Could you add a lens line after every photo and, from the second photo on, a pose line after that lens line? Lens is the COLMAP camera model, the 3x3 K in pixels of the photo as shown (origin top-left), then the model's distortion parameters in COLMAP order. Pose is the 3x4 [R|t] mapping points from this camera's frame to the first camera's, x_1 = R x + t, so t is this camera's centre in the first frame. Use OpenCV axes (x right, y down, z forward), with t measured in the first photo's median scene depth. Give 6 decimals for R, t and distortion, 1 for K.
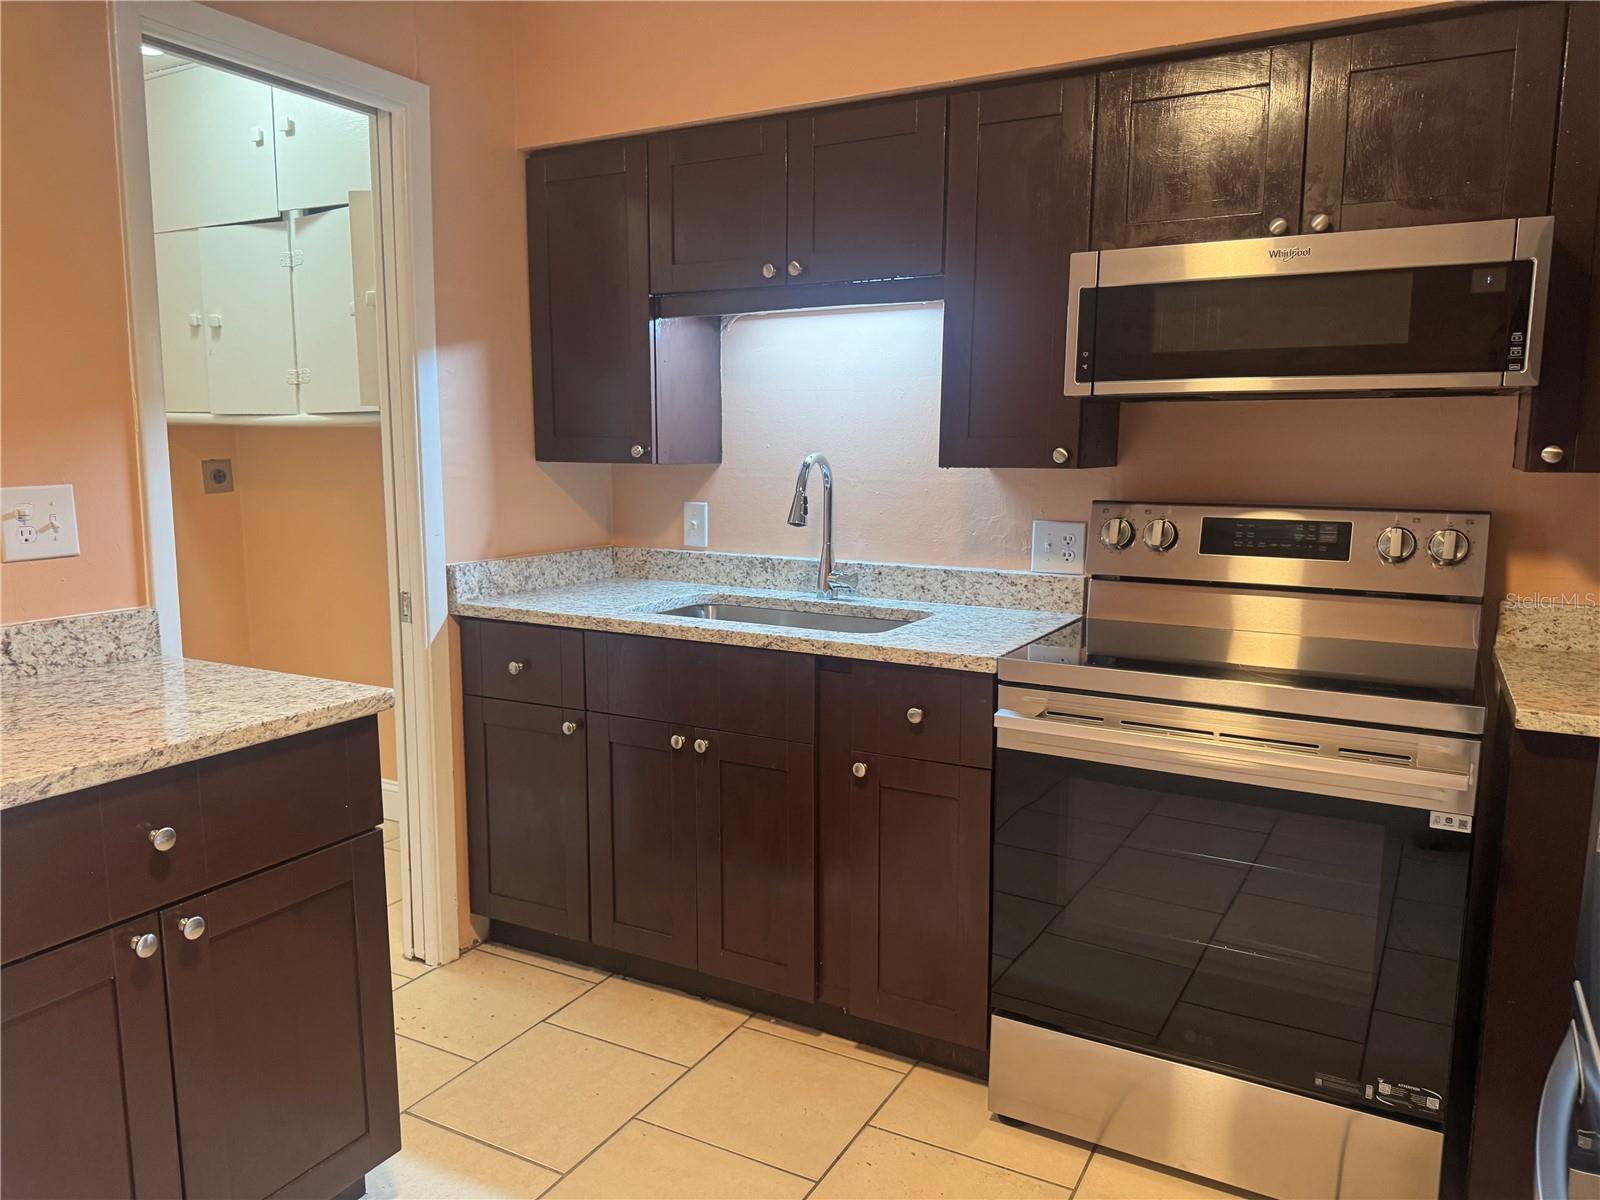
lens RADIAL K [[1125.1, 0, 783.3], [0, 1125.1, 605.1], [0, 0, 1]] dist [0.073655, -0.101833]
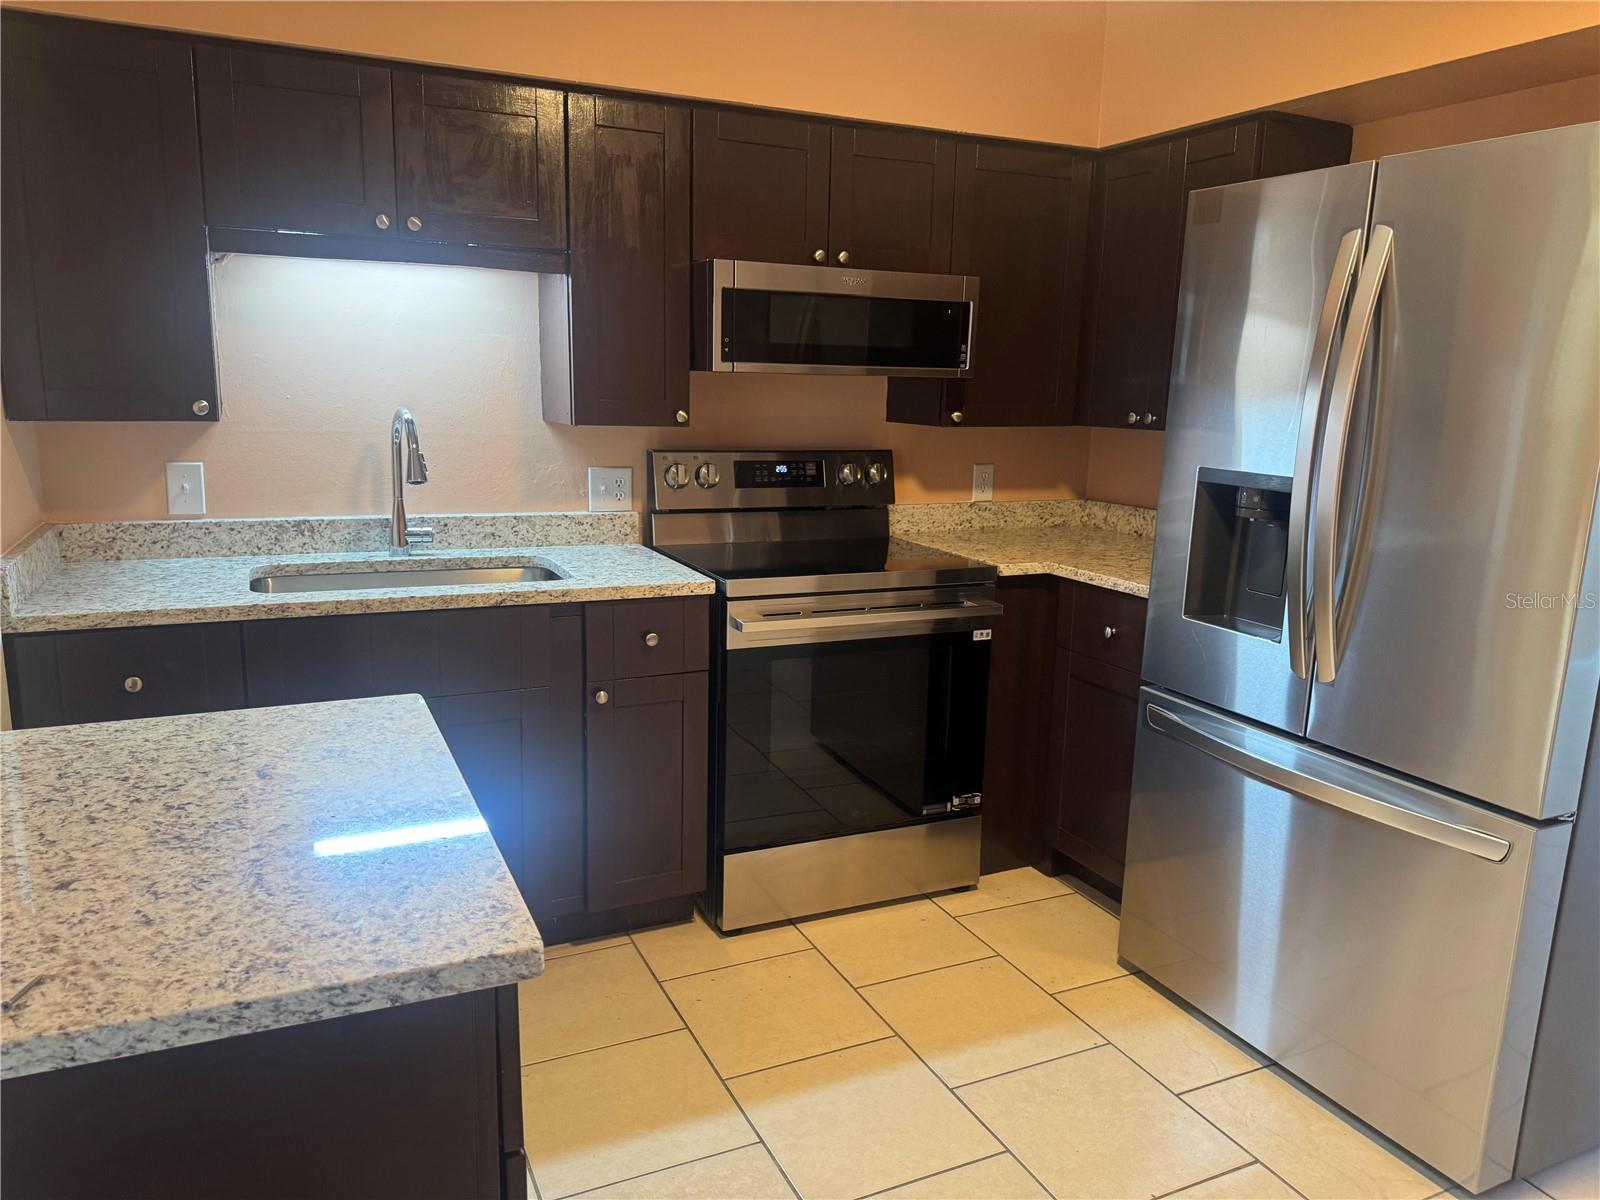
lens RADIAL K [[1133.8, 0, 800.0], [0, 1133.8, 600.0], [0, 0, 1]] dist [0.122062, -0.173418]
pose [[0.584392, -0.146346, 0.798166, -0.701692], [0.091040, 0.989217, 0.114719, -0.063184], [-0.806348, 0.005624, 0.591414, 0.148628]]
